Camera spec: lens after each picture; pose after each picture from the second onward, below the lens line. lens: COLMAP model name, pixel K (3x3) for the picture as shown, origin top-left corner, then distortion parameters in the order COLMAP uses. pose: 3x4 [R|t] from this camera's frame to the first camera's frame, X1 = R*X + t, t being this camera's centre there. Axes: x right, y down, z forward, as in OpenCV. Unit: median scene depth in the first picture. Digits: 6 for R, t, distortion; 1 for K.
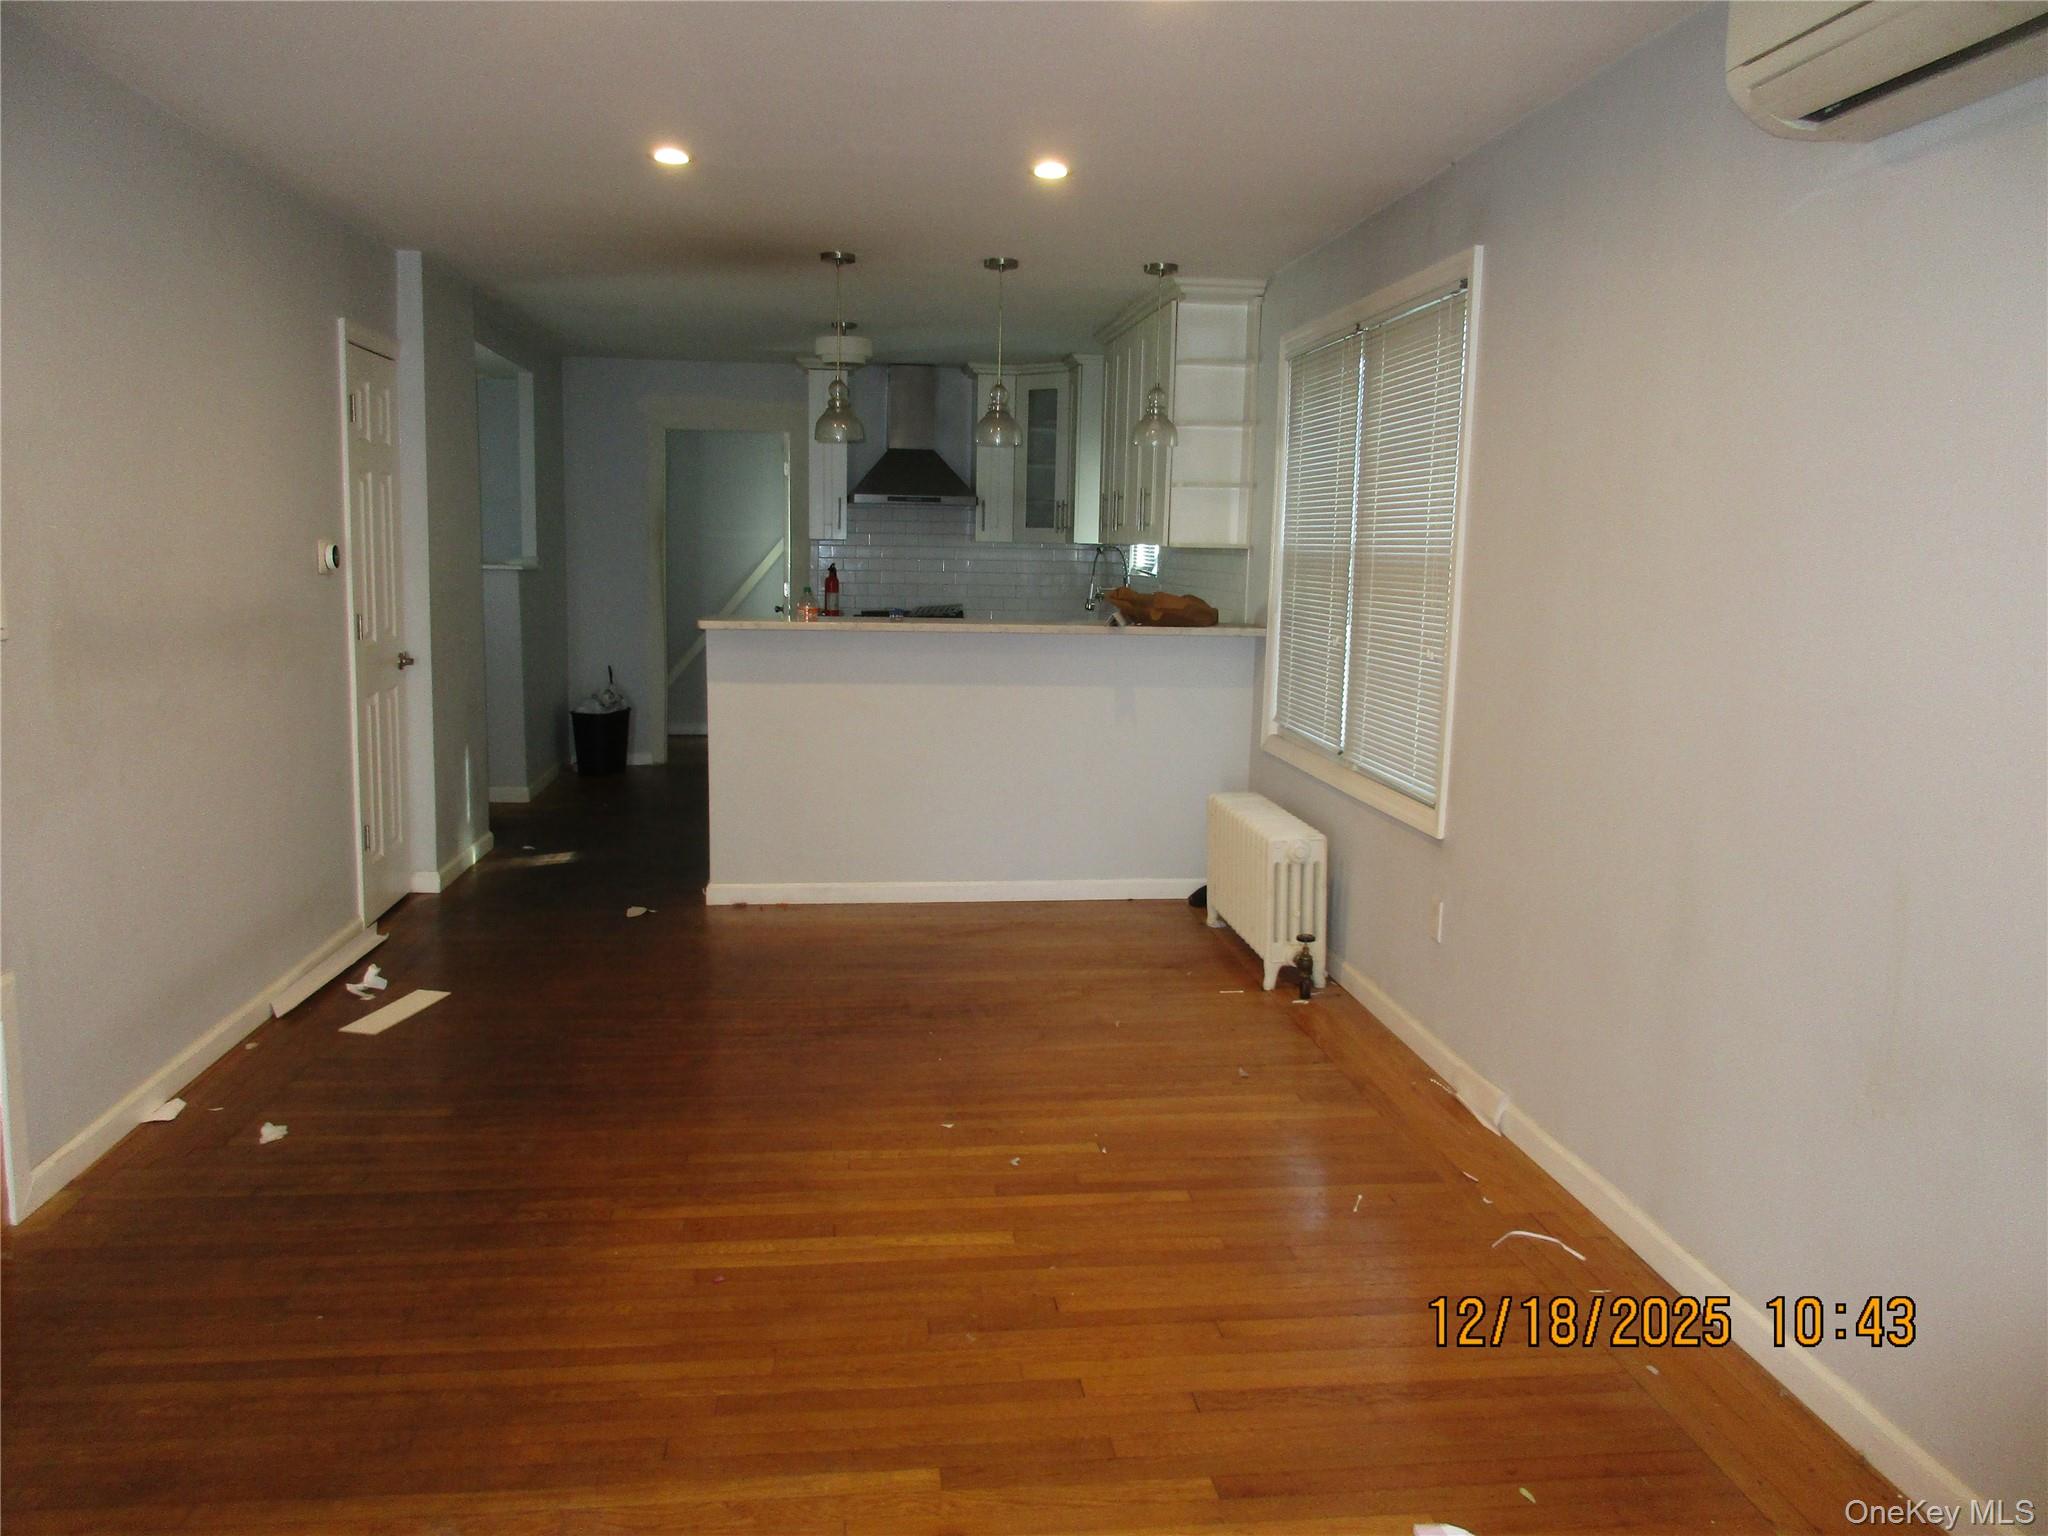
lens RADIAL K [[1520.8, 0, 1028.5], [0, 1520.8, 764.6], [0, 0, 1]] dist [-0.005680, 0.003724]
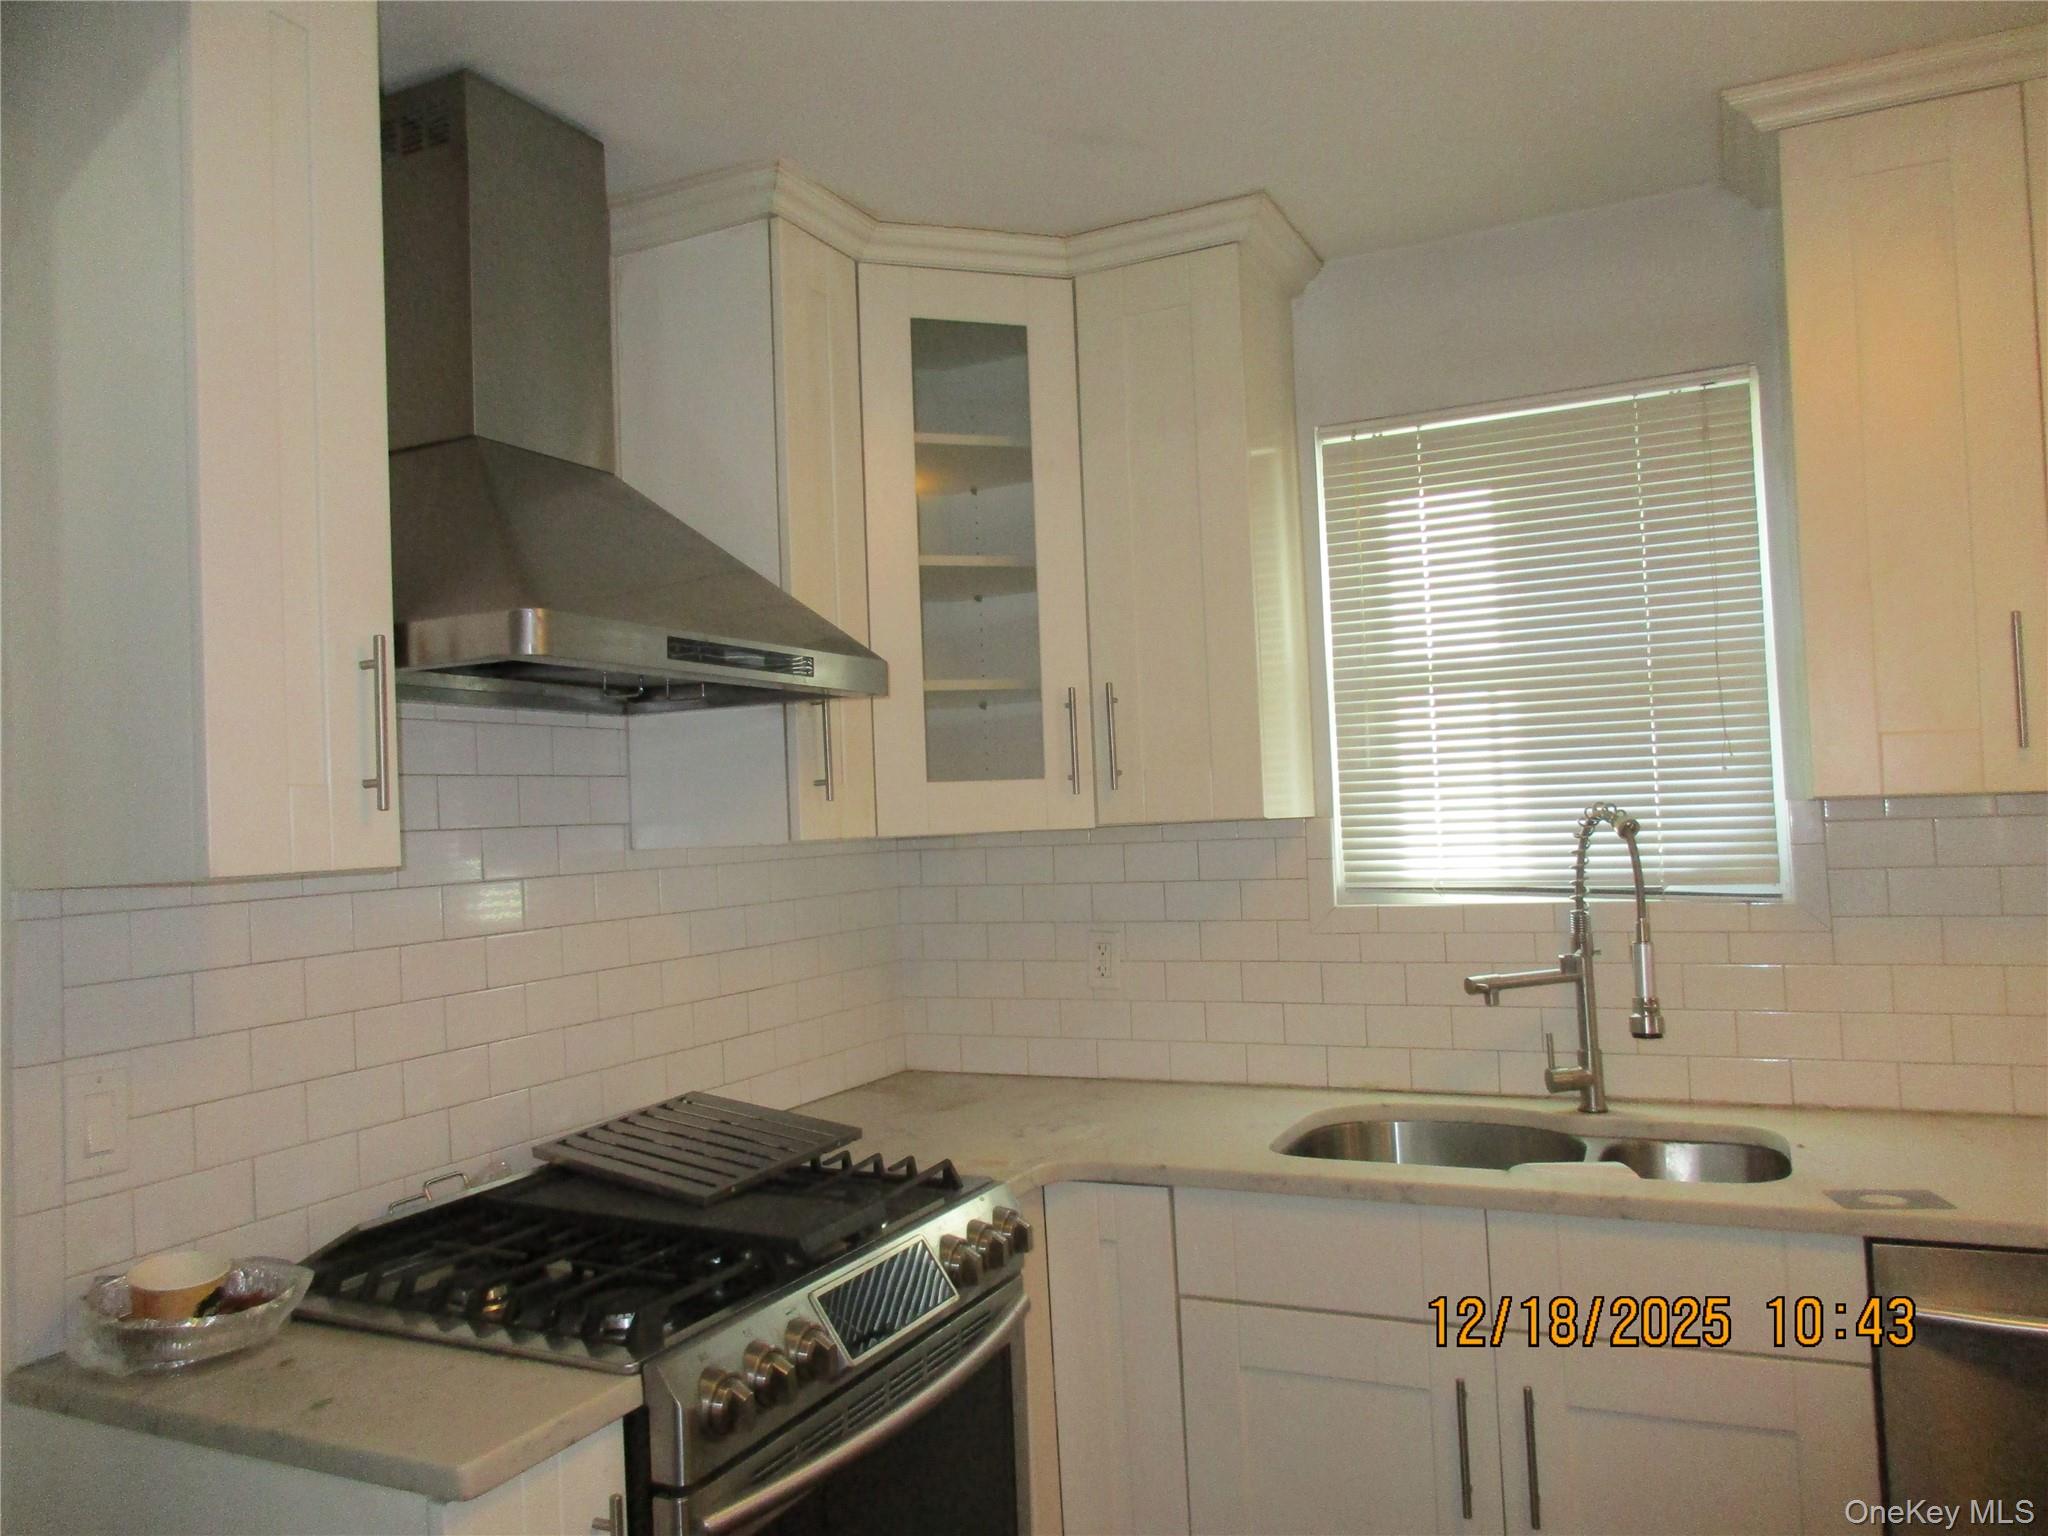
lens RADIAL K [[1520.8, 0, 1013.8], [0, 1520.8, 757.8], [0, 0, 1]] dist [-0.005680, 0.003724]
pose [[0.546035, -0.007790, 0.837726, -0.401145], [0.169980, 0.980188, -0.101680, -0.224363], [-0.820337, 0.197918, 0.536541, 1.449429]]
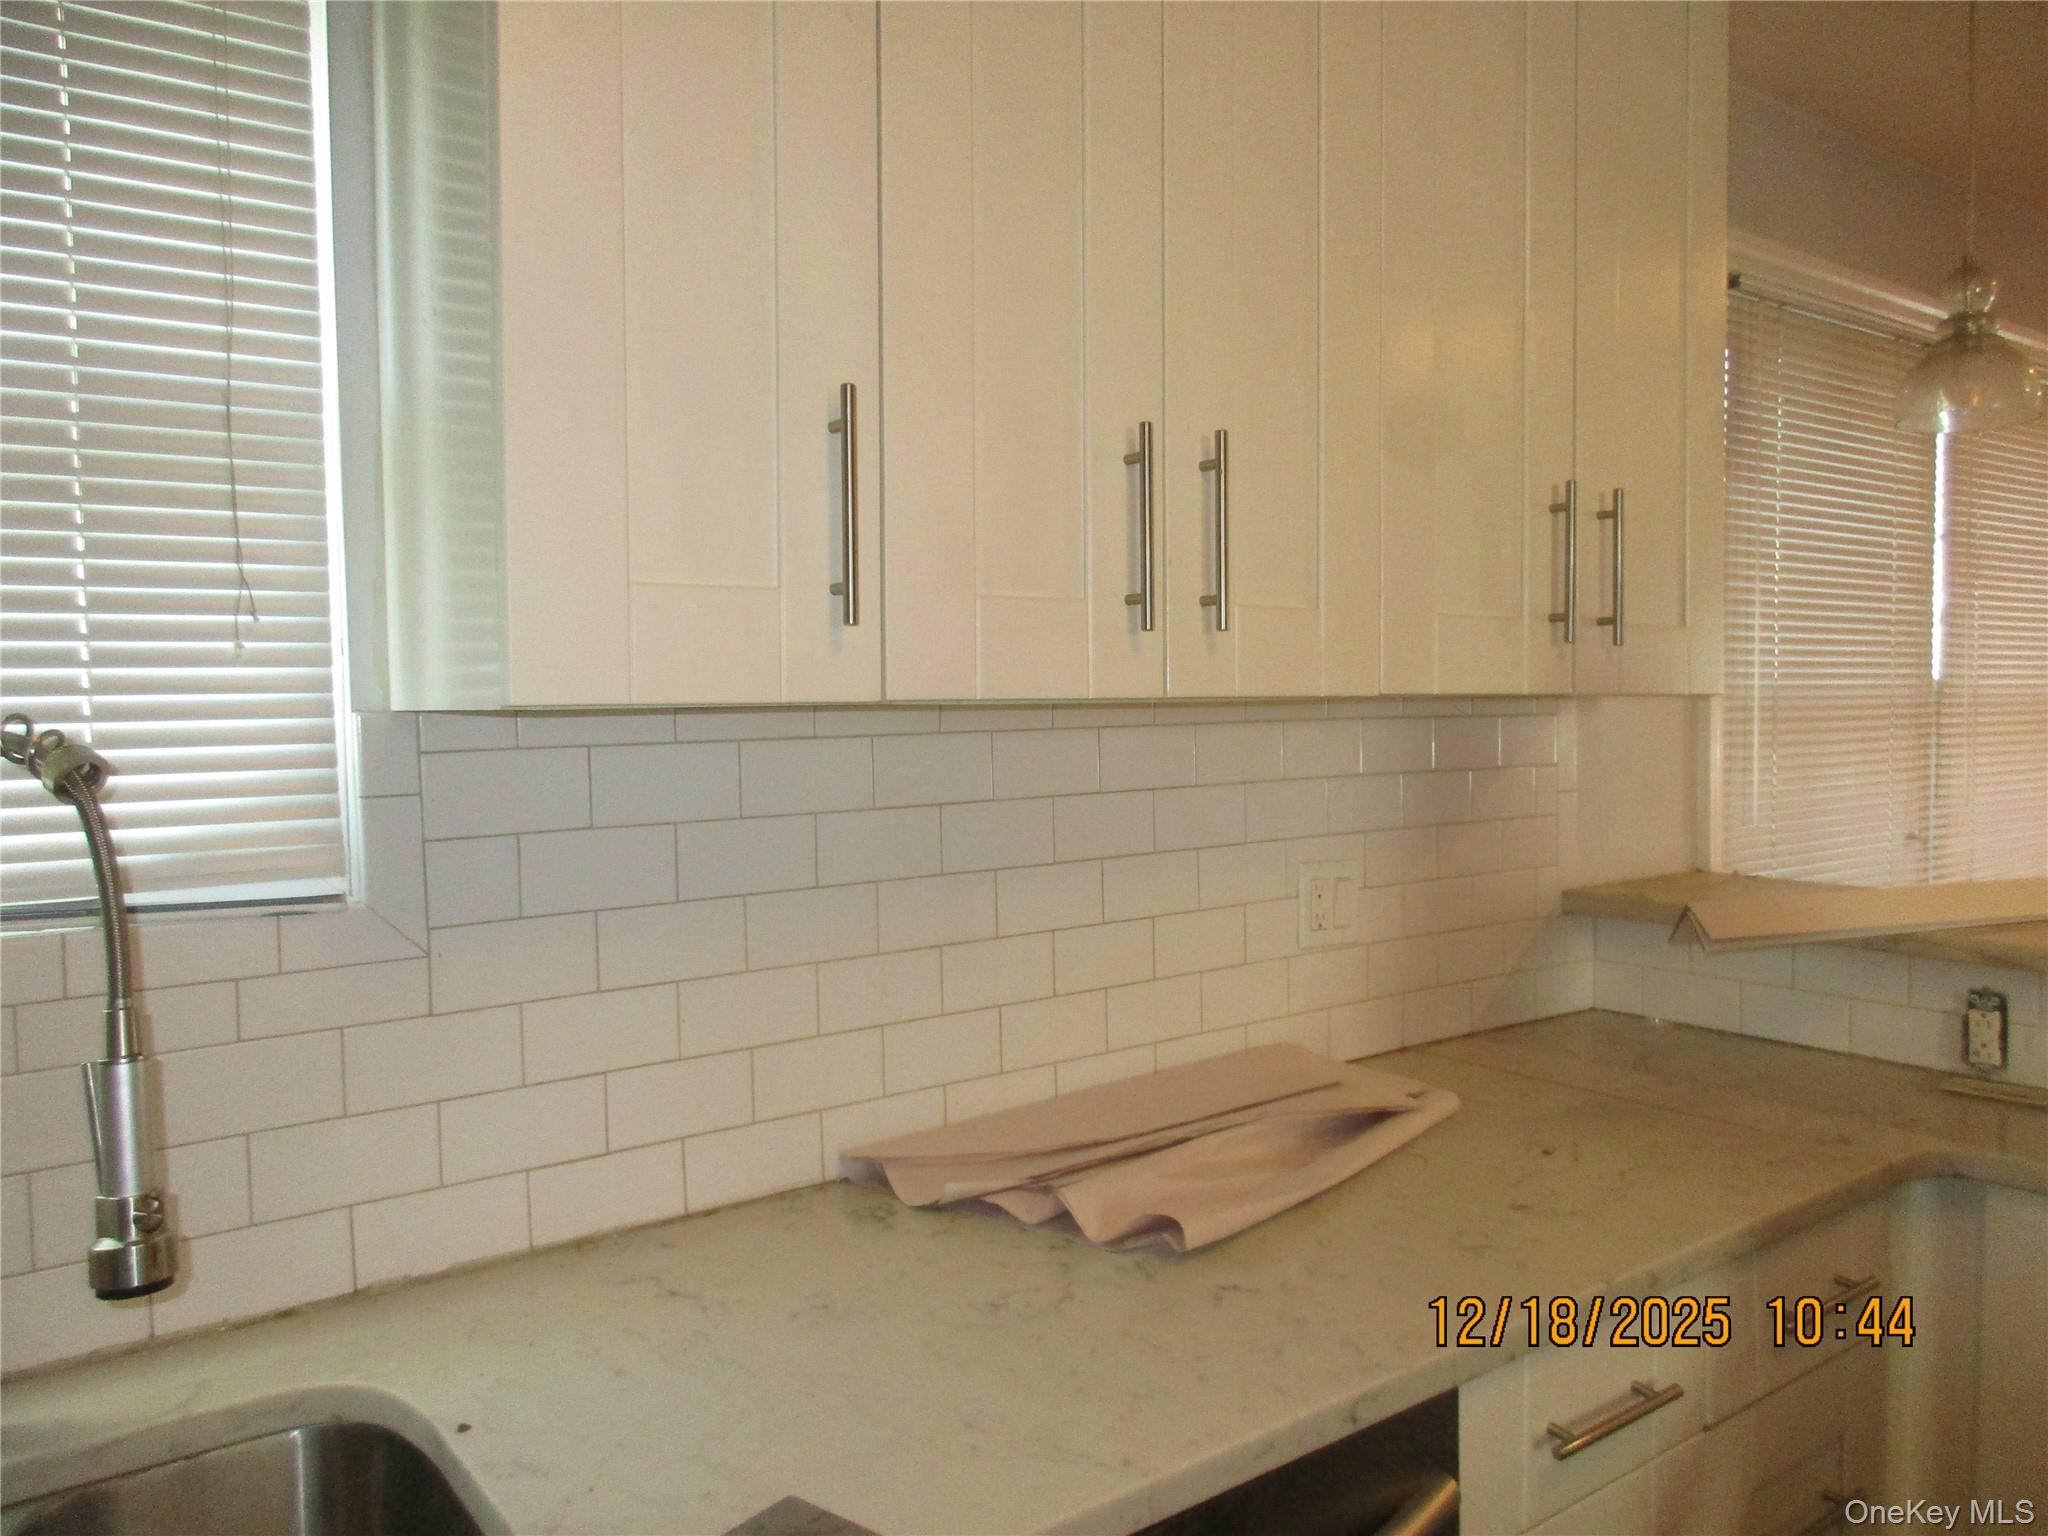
lens RADIAL K [[1520.8, 0, 1033.4], [0, 1520.8, 773.1], [0, 0, 1]] dist [-0.005680, 0.003724]
pose [[-0.468100, -0.048848, 0.882324, -0.141846], [0.139340, 0.981900, 0.128285, -0.225503], [-0.872621, 0.182993, -0.452821, 1.526275]]
